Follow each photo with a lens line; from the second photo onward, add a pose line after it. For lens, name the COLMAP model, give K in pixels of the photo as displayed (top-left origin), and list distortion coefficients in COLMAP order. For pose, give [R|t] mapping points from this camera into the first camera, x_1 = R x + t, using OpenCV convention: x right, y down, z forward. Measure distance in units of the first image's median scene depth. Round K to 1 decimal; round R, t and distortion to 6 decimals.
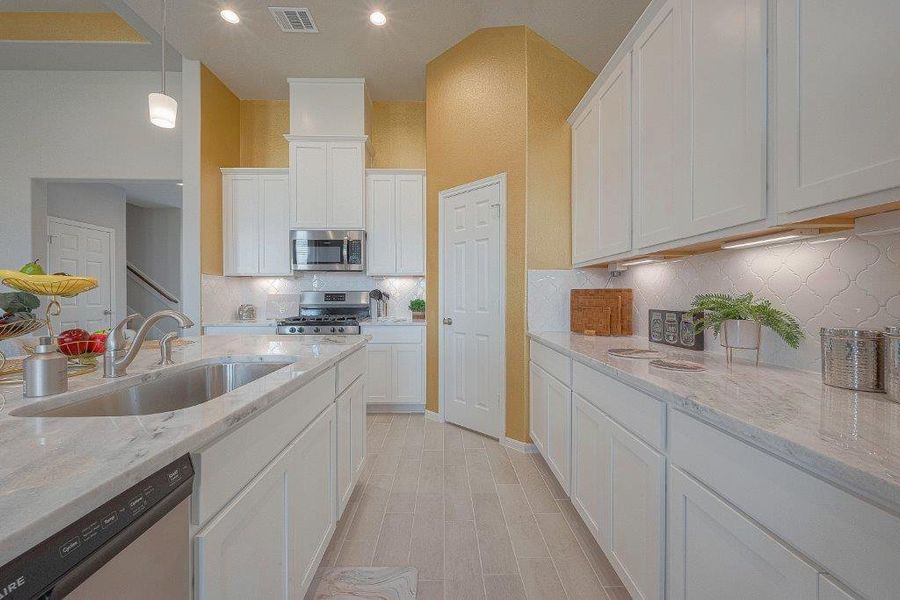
lens RADIAL K [[357.5, 0, 448.9], [0, 357.5, 298.0], [0, 0, 1]] dist [0.001435, -0.001054]
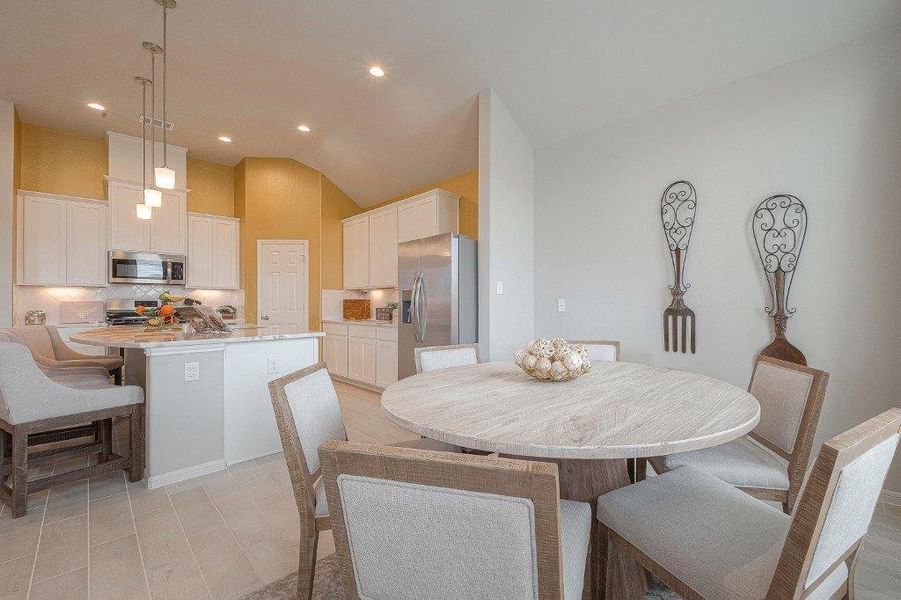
lens RADIAL K [[357.9, 0, 516.4], [0, 357.9, 303.5], [0, 0, 1]] dist [0.001435, -0.001054]
pose [[0.661999, -0.002969, 0.749498, -0.483437], [0.007071, 0.999972, -0.002284, 0.010216], [-0.749471, 0.006811, 0.662002, -1.002324]]
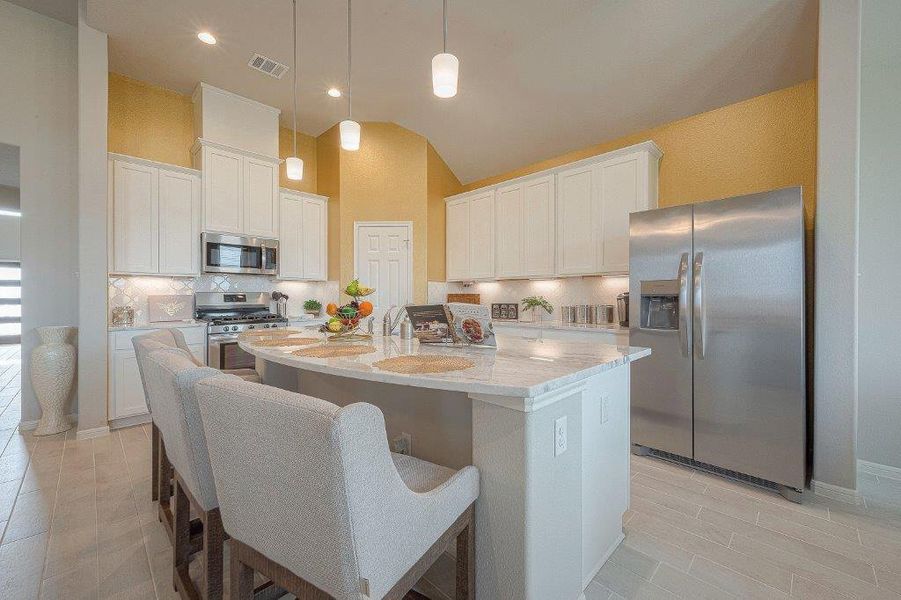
lens RADIAL K [[357.9, 0, 449.0], [0, 357.9, 299.2], [0, 0, 1]] dist [0.001435, -0.001054]
pose [[0.716933, -0.001479, 0.697140, -0.719372], [0.002679, 0.999996, -0.000634, 0.003479], [-0.697137, 0.002323, 0.716934, -0.236356]]
